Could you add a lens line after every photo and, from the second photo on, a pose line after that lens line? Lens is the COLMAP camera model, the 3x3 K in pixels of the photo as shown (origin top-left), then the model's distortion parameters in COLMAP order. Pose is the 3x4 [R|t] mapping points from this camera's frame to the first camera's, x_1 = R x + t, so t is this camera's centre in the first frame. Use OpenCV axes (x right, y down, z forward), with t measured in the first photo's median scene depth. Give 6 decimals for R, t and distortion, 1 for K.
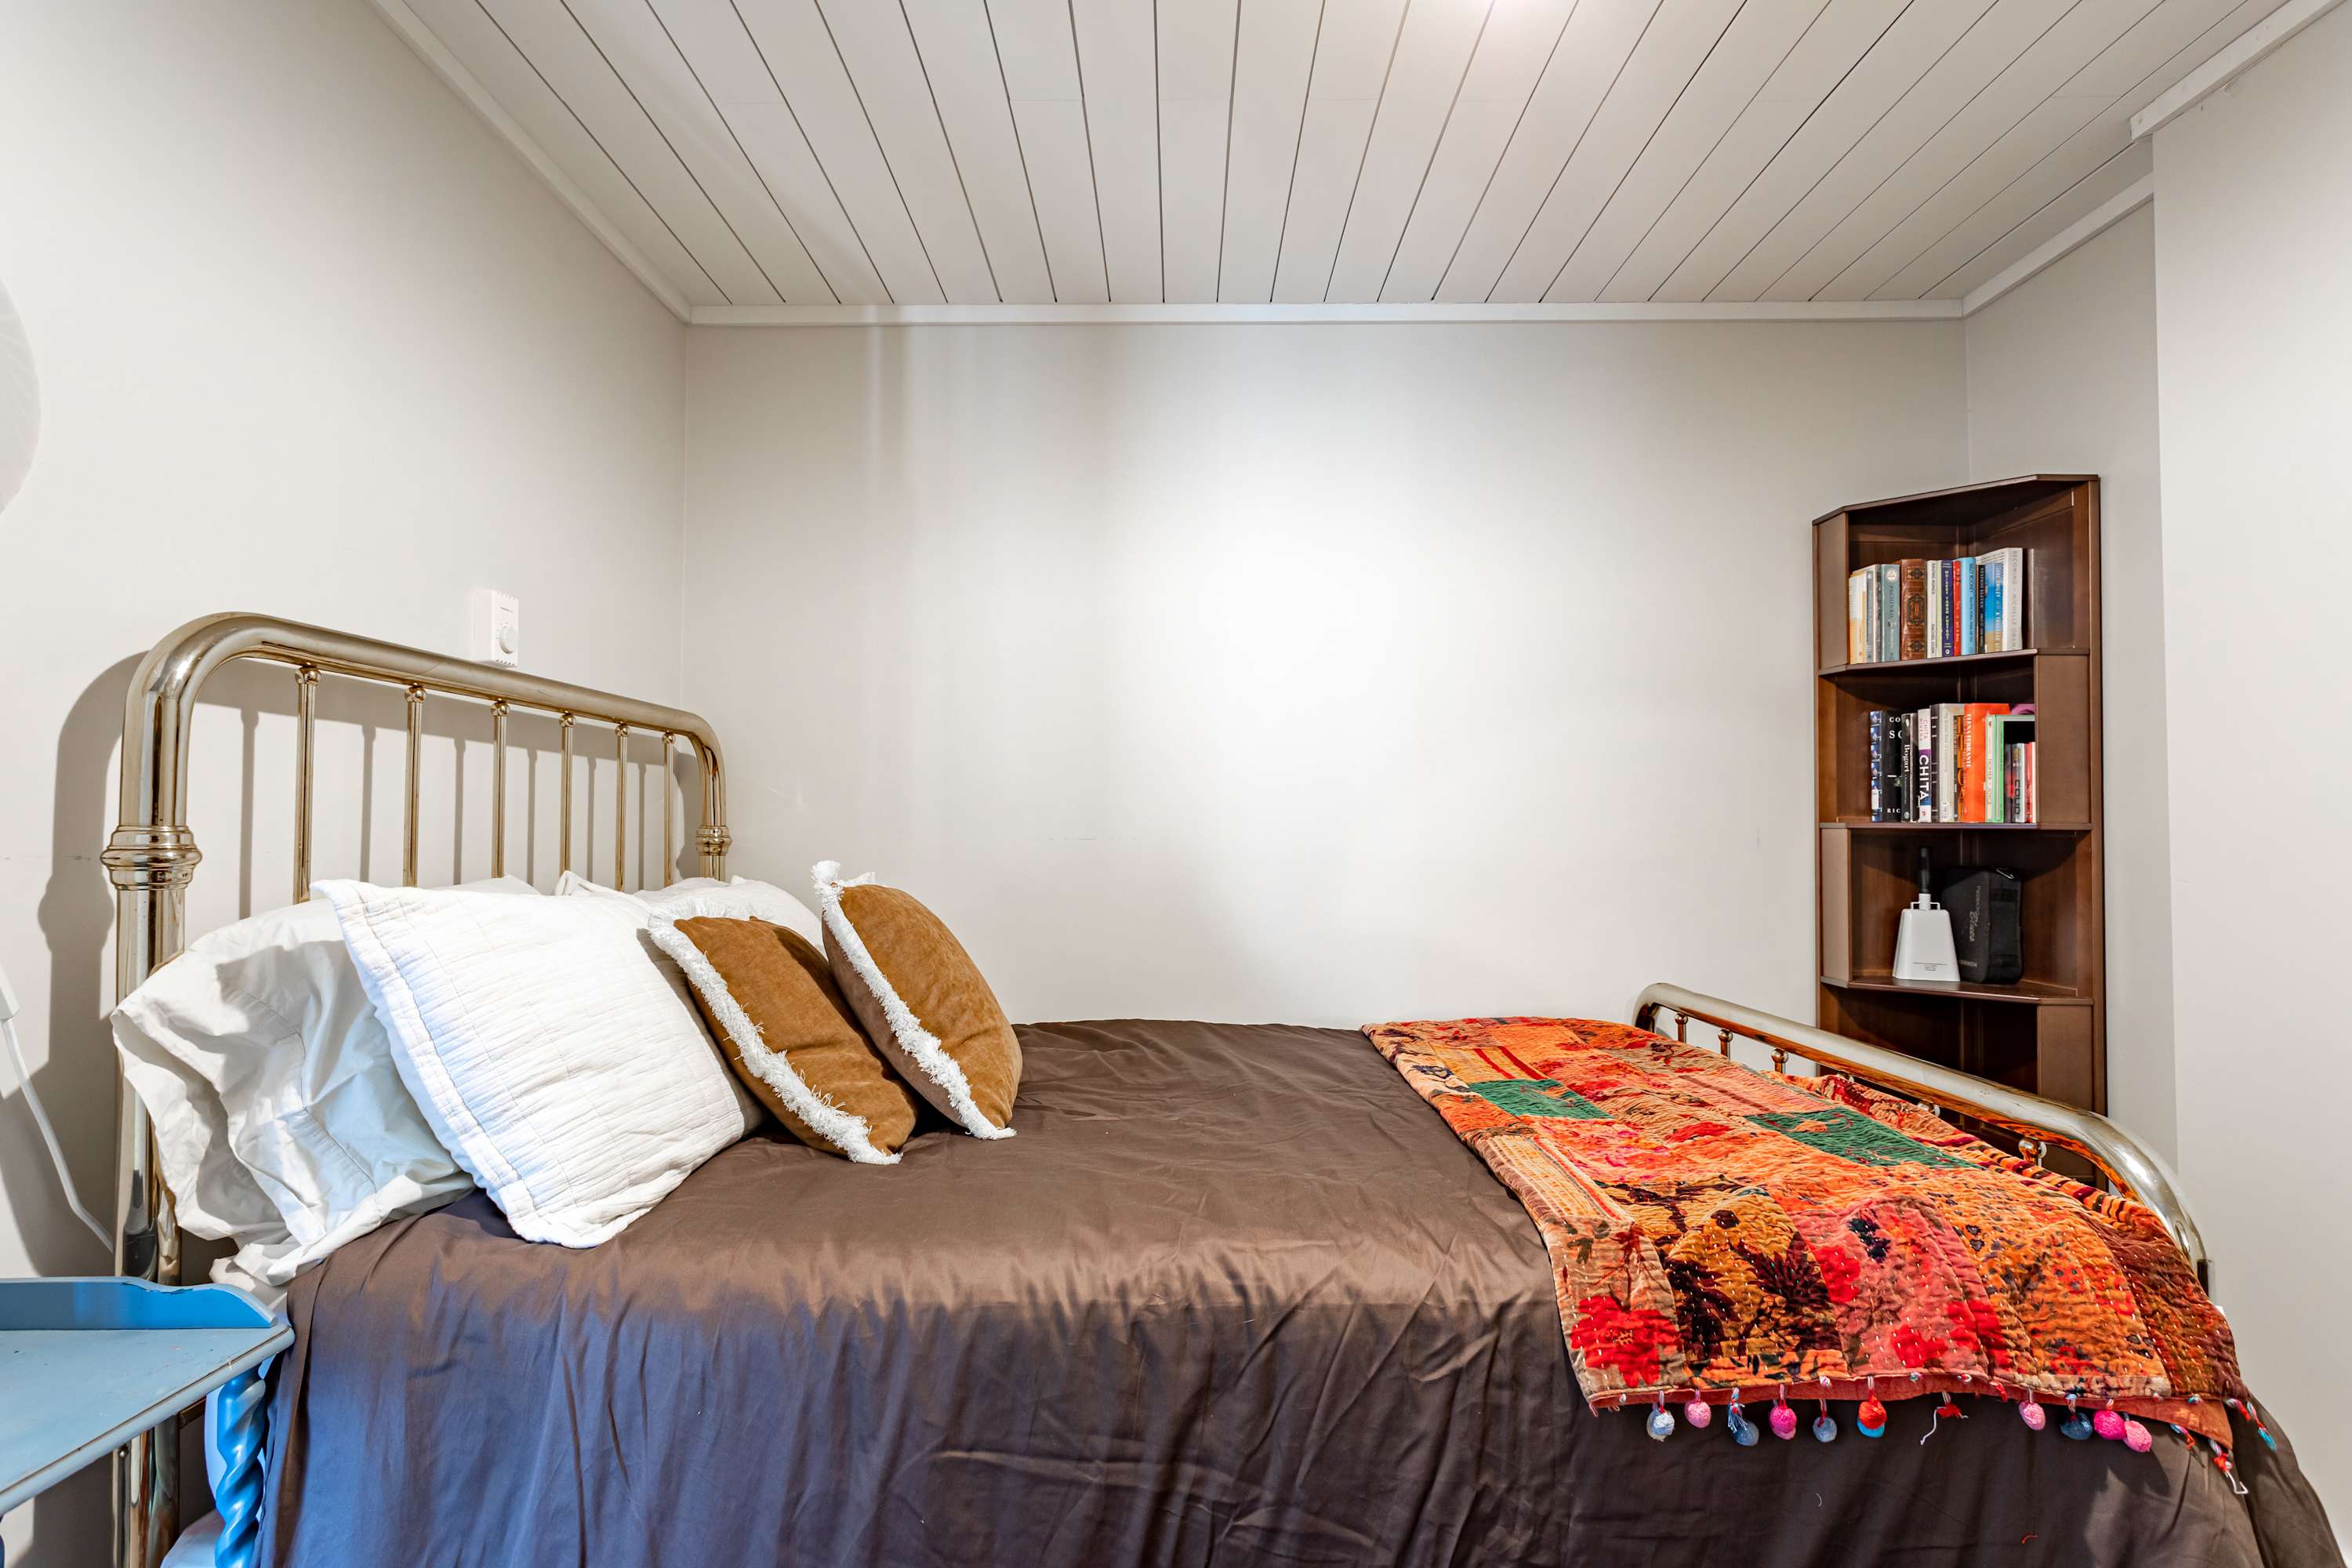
lens RADIAL K [[1190.7, 0, 1162.1], [0, 1190.7, 795.7], [0, 0, 1]] dist [0.001472, 0.000792]
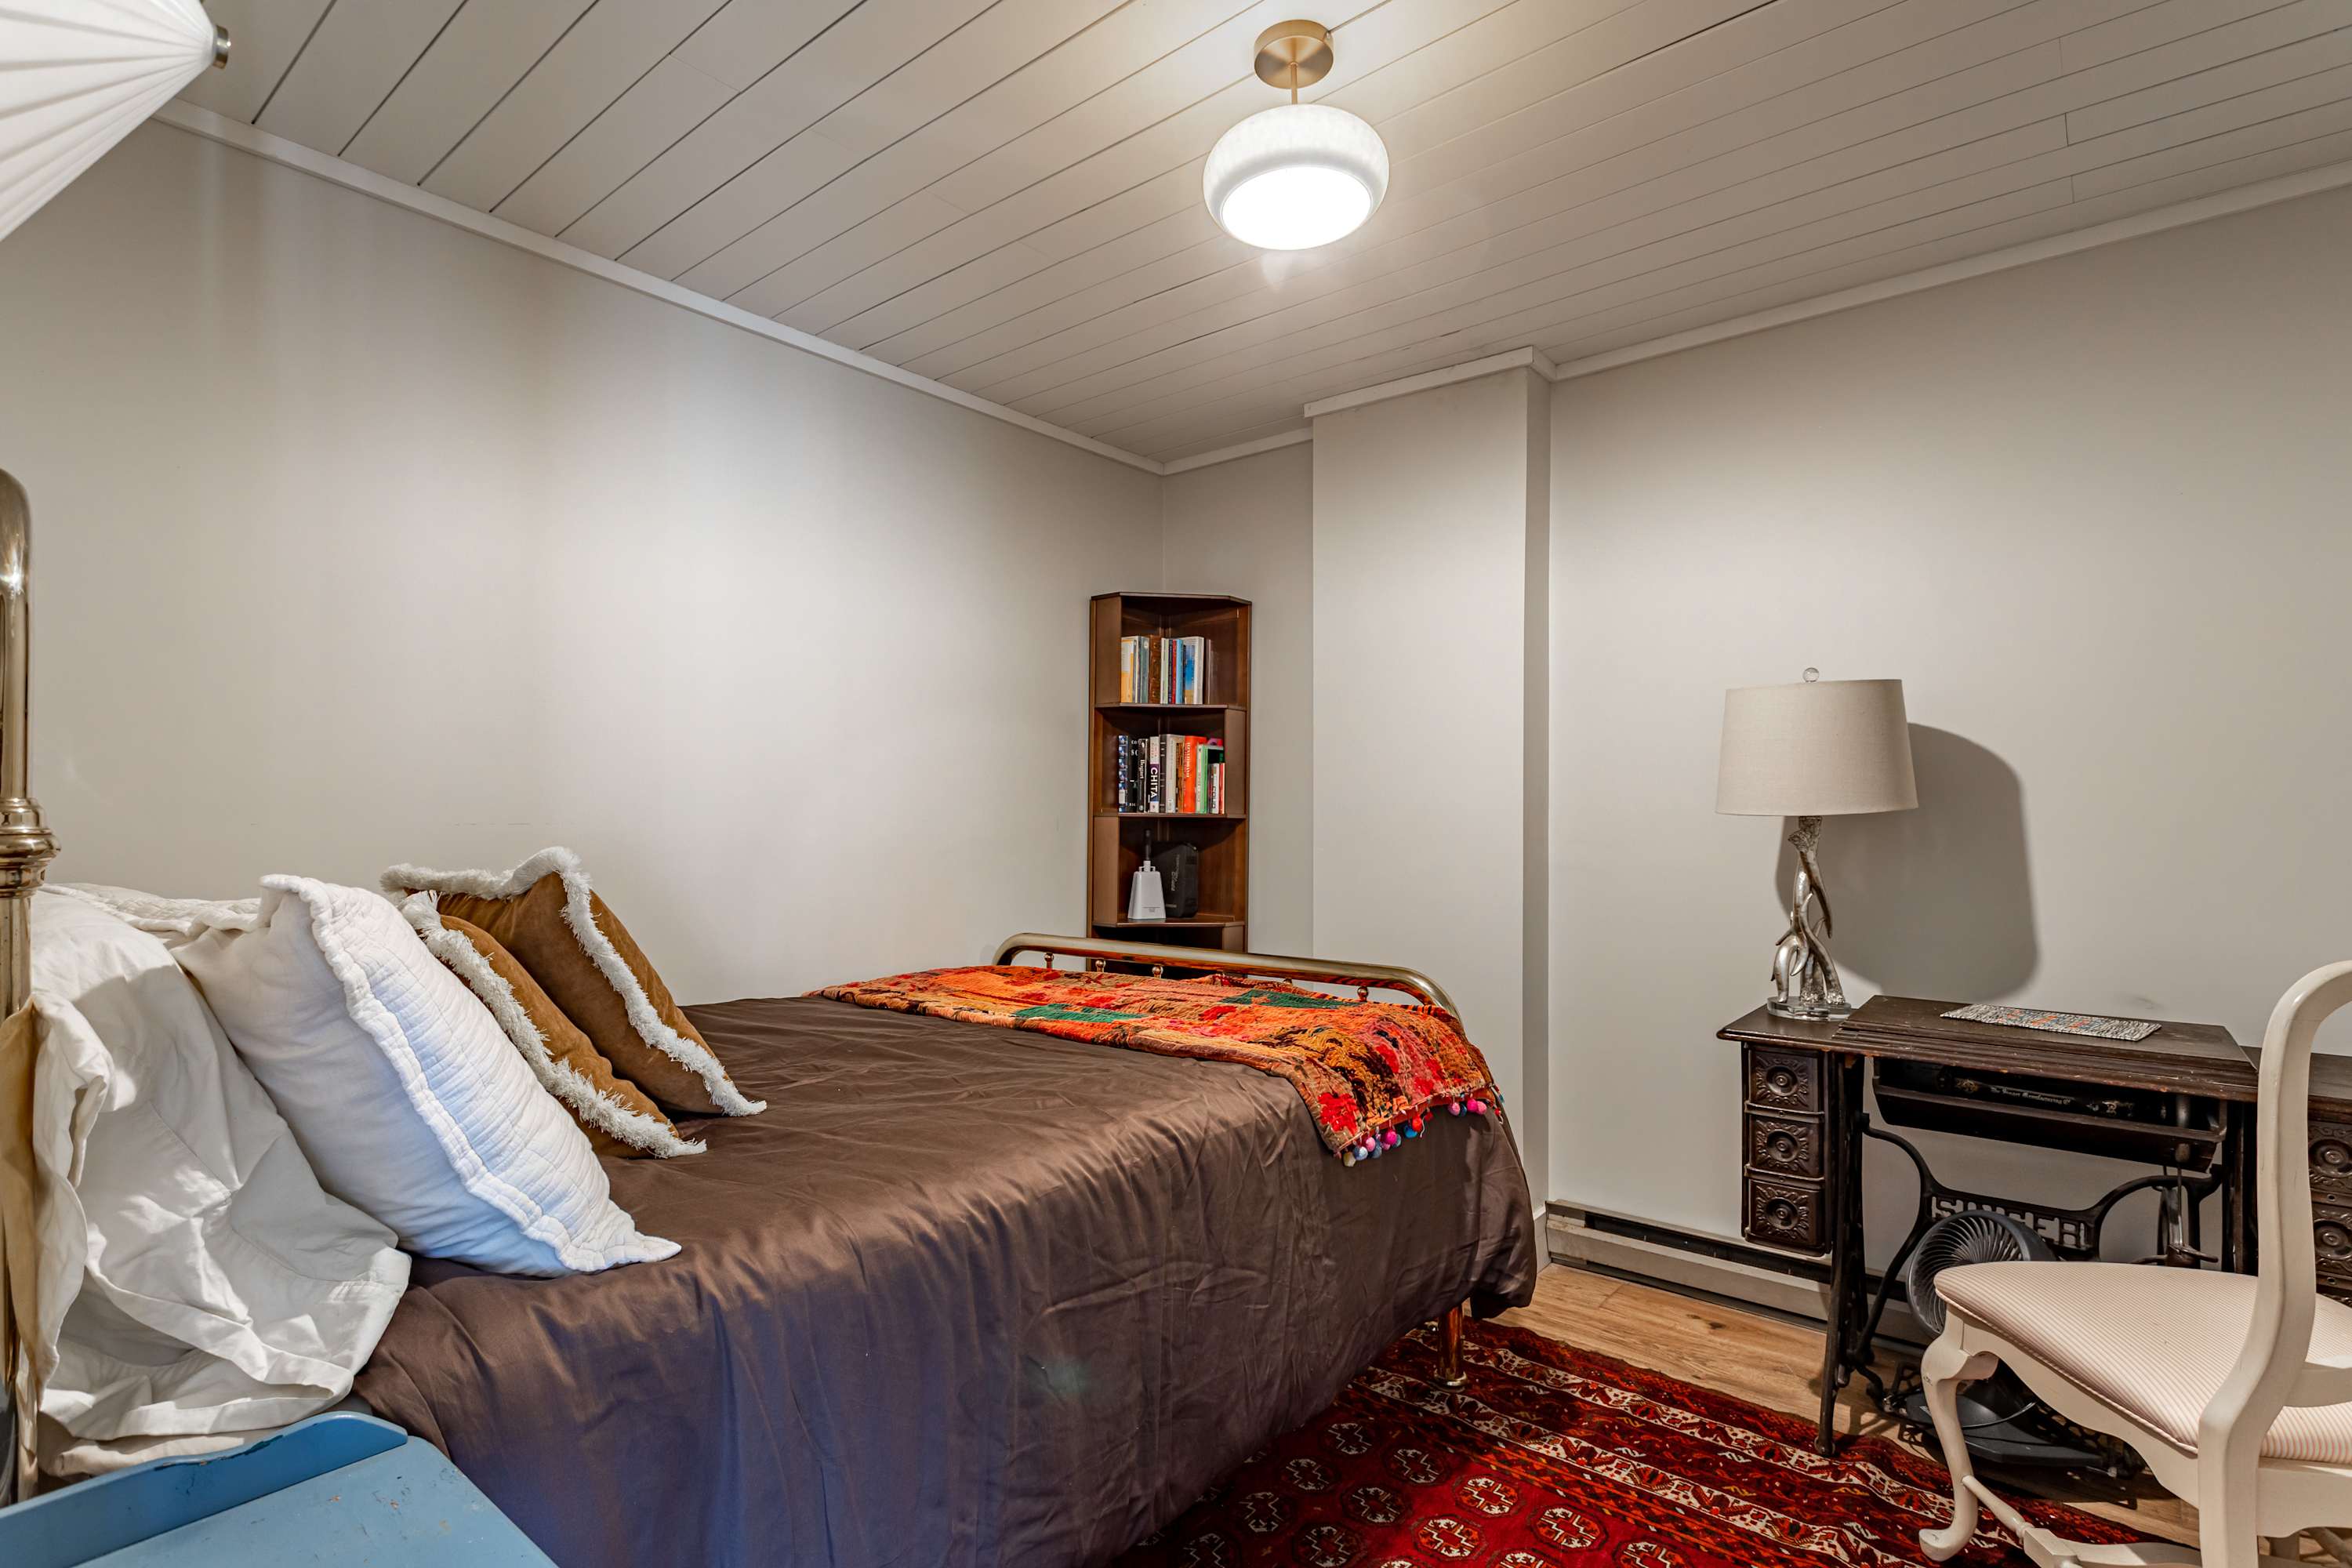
lens RADIAL K [[1190.7, 0, 1159.9], [0, 1190.7, 794.3], [0, 0, 1]] dist [0.001472, 0.000792]
pose [[0.623361, 0.019907, 0.781680, -0.530508], [-0.027386, 0.999618, -0.003619, 0.004604], [-0.781454, -0.019151, 0.623669, 0.065819]]
